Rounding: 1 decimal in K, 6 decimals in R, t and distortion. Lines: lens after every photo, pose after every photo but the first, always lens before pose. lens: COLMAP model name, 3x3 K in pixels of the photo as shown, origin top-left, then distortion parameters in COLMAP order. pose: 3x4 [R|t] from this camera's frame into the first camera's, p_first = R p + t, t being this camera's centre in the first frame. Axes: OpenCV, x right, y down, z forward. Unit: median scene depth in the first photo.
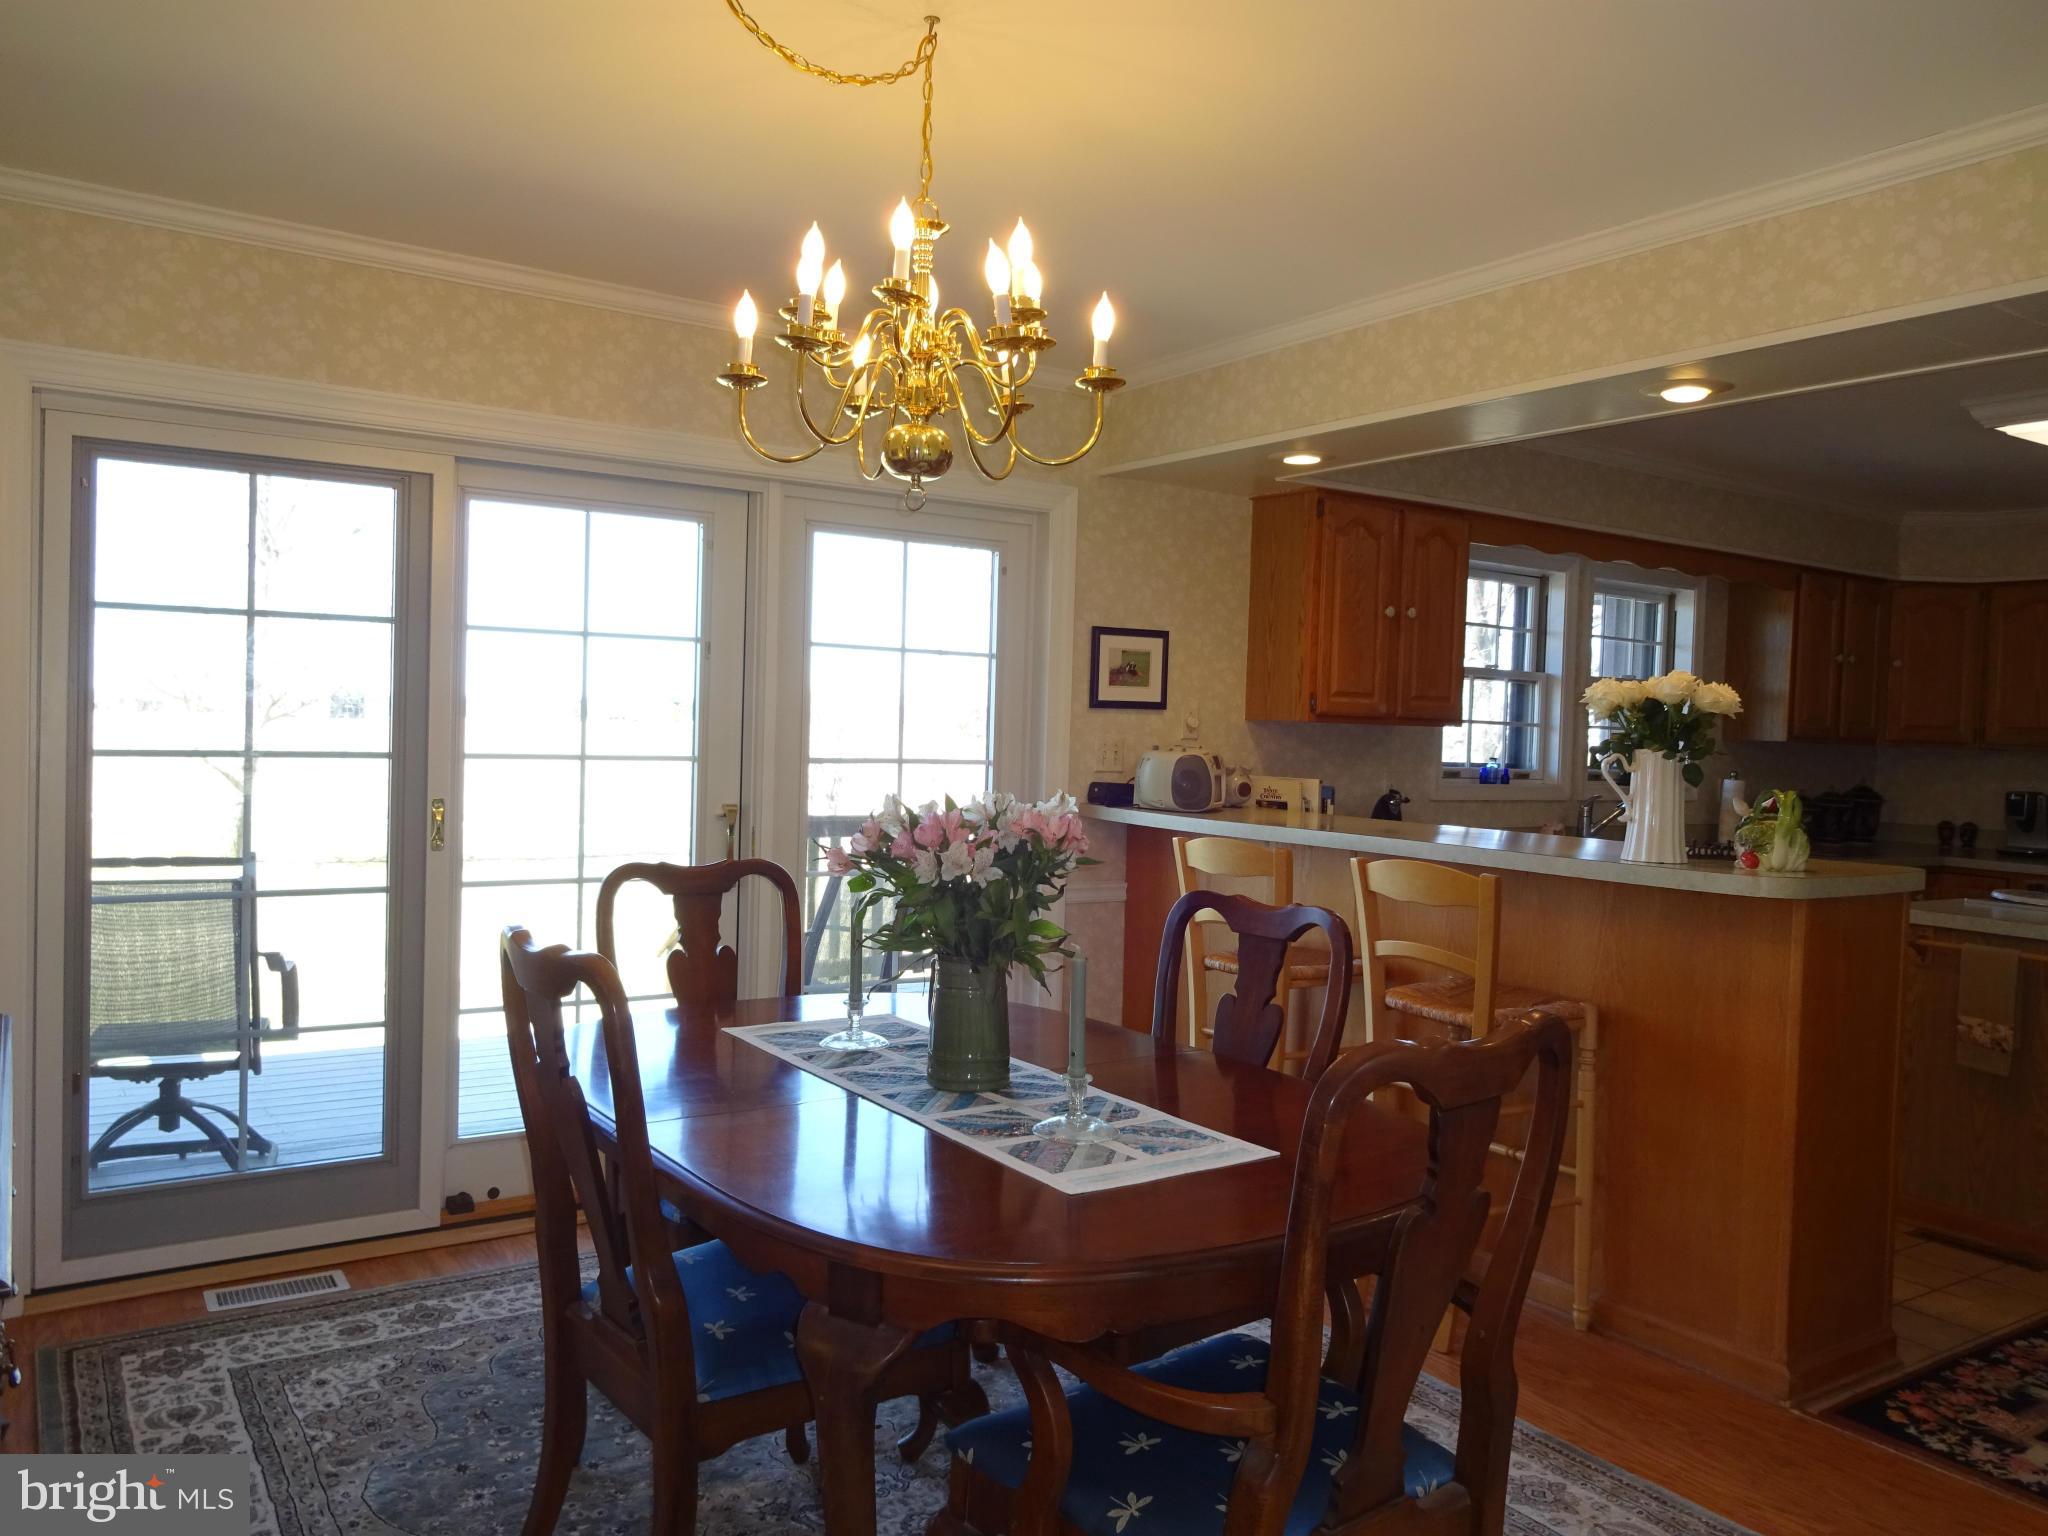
lens RADIAL K [[1546.6, 0, 1024.0], [0, 1546.6, 768.0], [0, 0, 1]] dist [-0.017834, 0.000318]
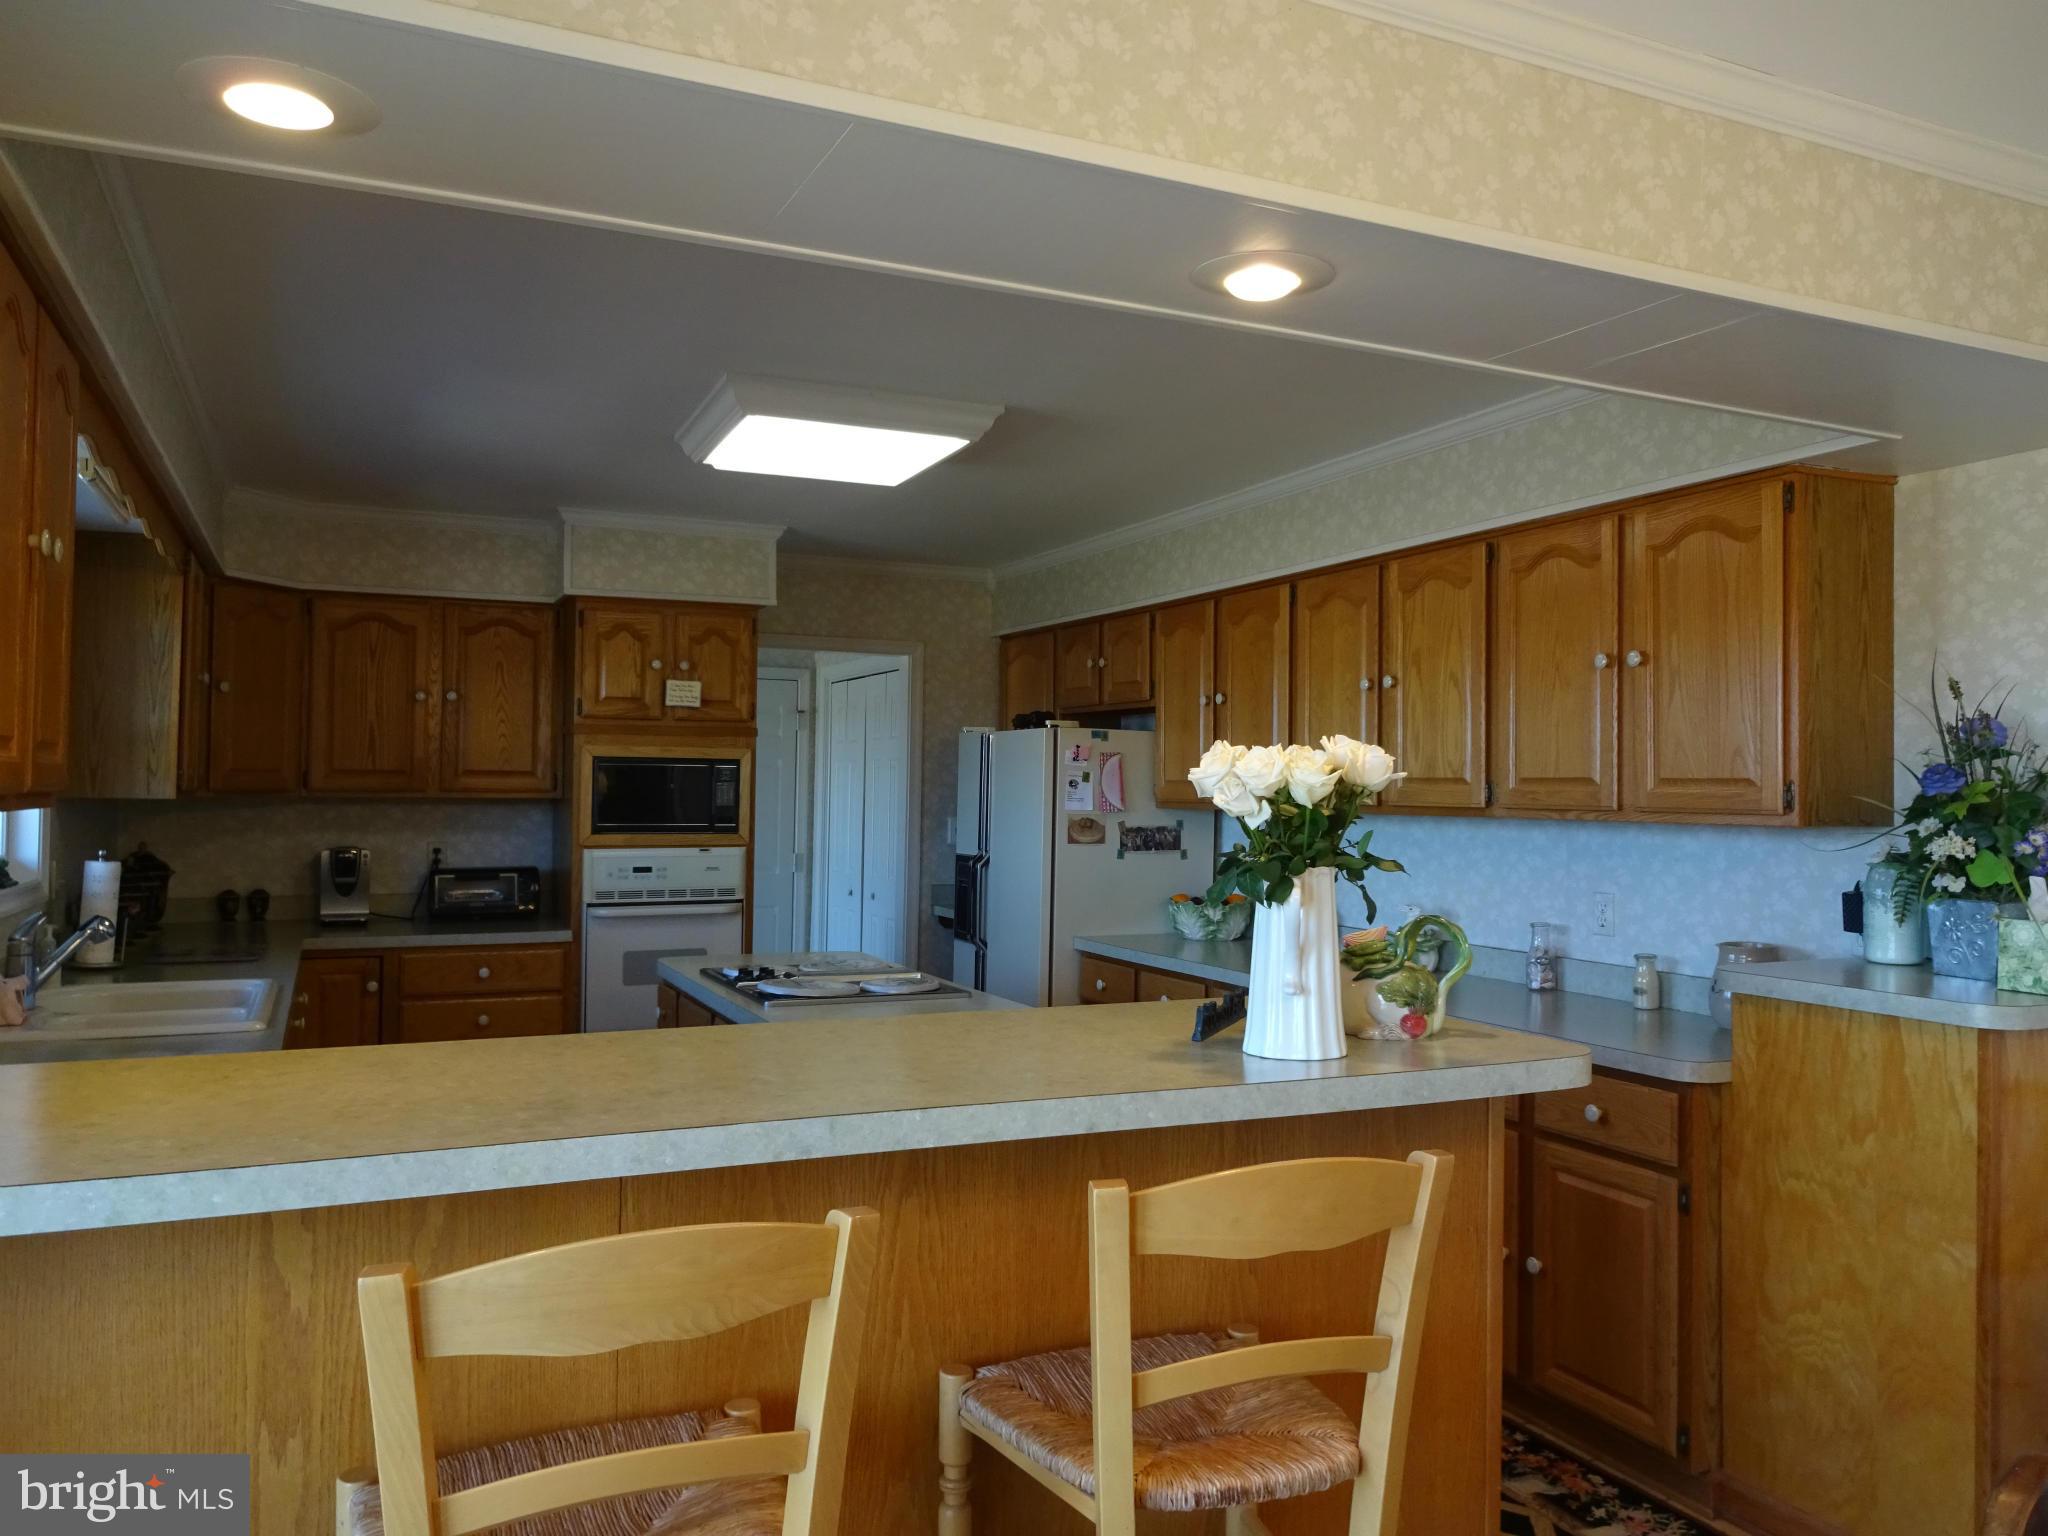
lens RADIAL K [[1546.6, 0, 1024.0], [0, 1546.6, 768.0], [0, 0, 1]] dist [-0.017834, 0.000318]
pose [[0.152351, -0.015002, 0.988213, -0.197233], [0.017886, 0.999763, 0.012420, -0.060424], [-0.988165, 0.015783, 0.152584, 1.015971]]
